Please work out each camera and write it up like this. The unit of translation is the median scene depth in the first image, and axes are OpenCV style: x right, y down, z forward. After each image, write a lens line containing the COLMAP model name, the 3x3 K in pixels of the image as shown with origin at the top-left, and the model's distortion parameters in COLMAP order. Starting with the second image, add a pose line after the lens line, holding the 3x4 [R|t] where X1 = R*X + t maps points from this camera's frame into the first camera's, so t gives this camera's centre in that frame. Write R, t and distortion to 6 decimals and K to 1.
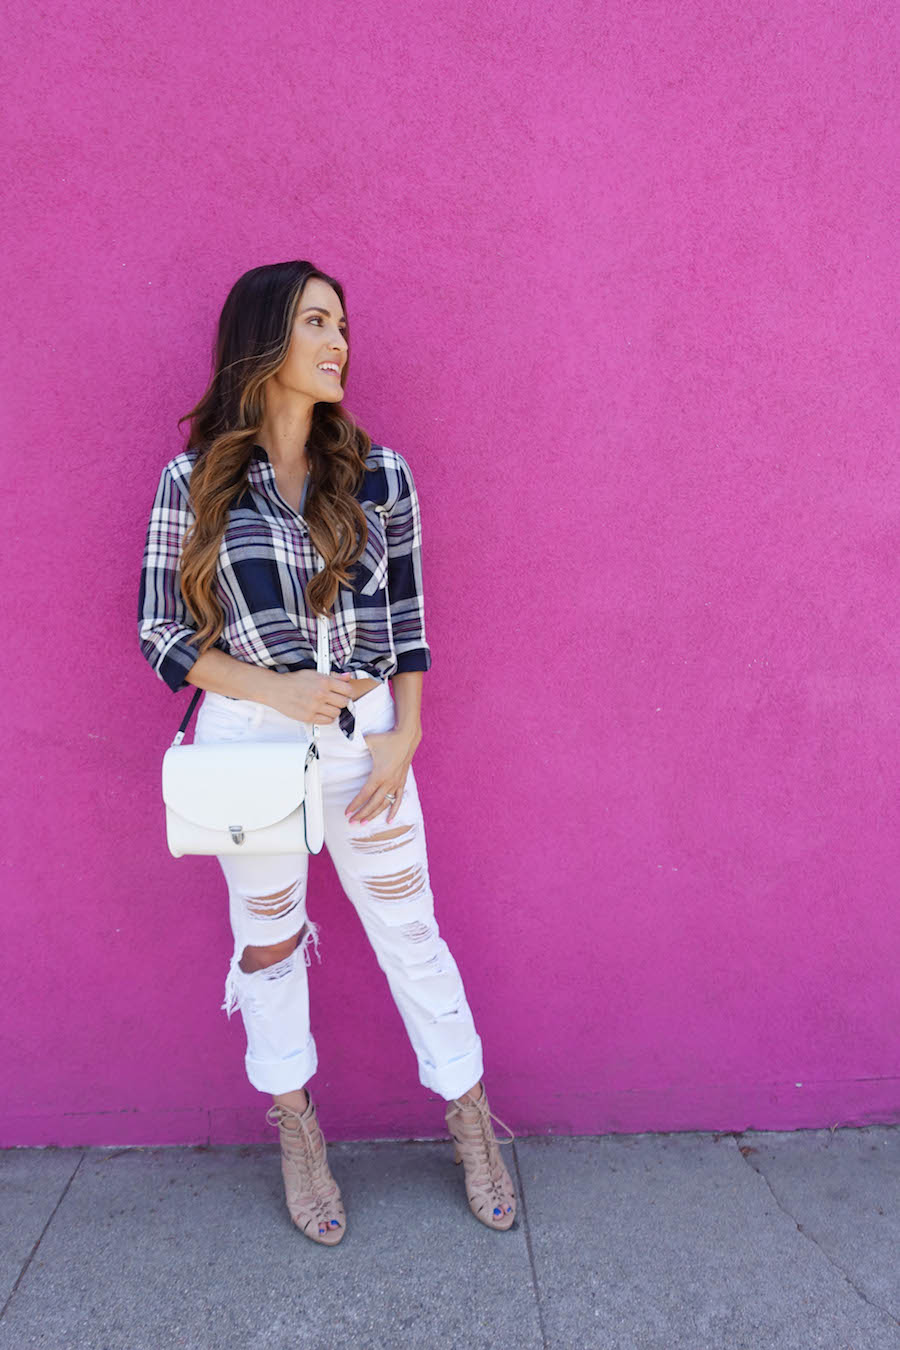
lens RADIAL K [[932.6, 0, 456.5], [0, 932.6, 665.9], [0, 0, 1]] dist [-0.003454, 0.000026]
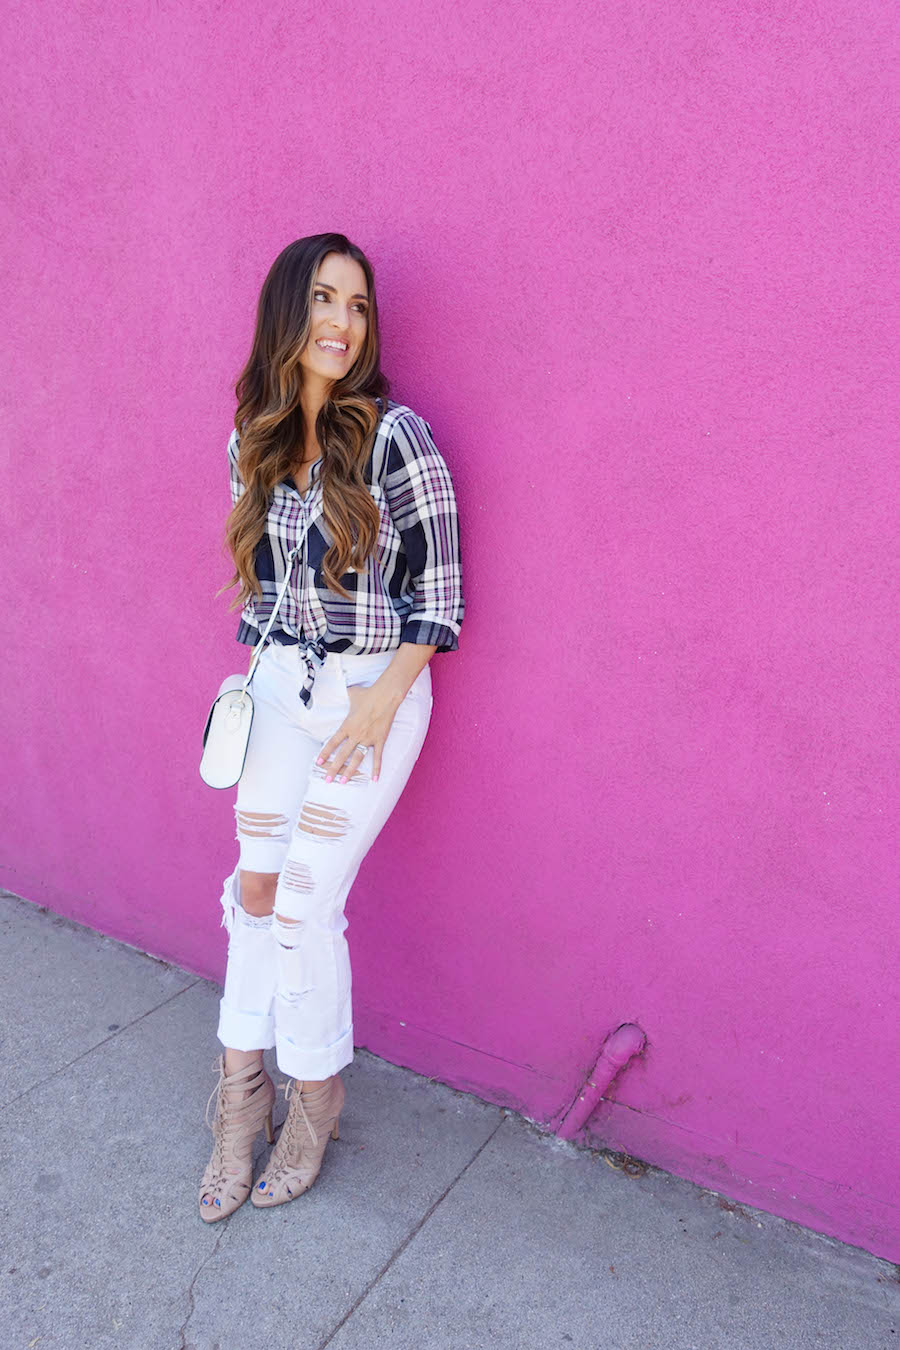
lens RADIAL K [[932.6, 0, 451.3], [0, 932.6, 677.7], [0, 0, 1]] dist [-0.003454, 0.000026]
pose [[0.800674, 0.135506, -0.583574, 1.066429], [-0.073078, 0.988901, 0.129359, -0.055838], [0.594626, -0.060928, 0.801691, 0.288903]]
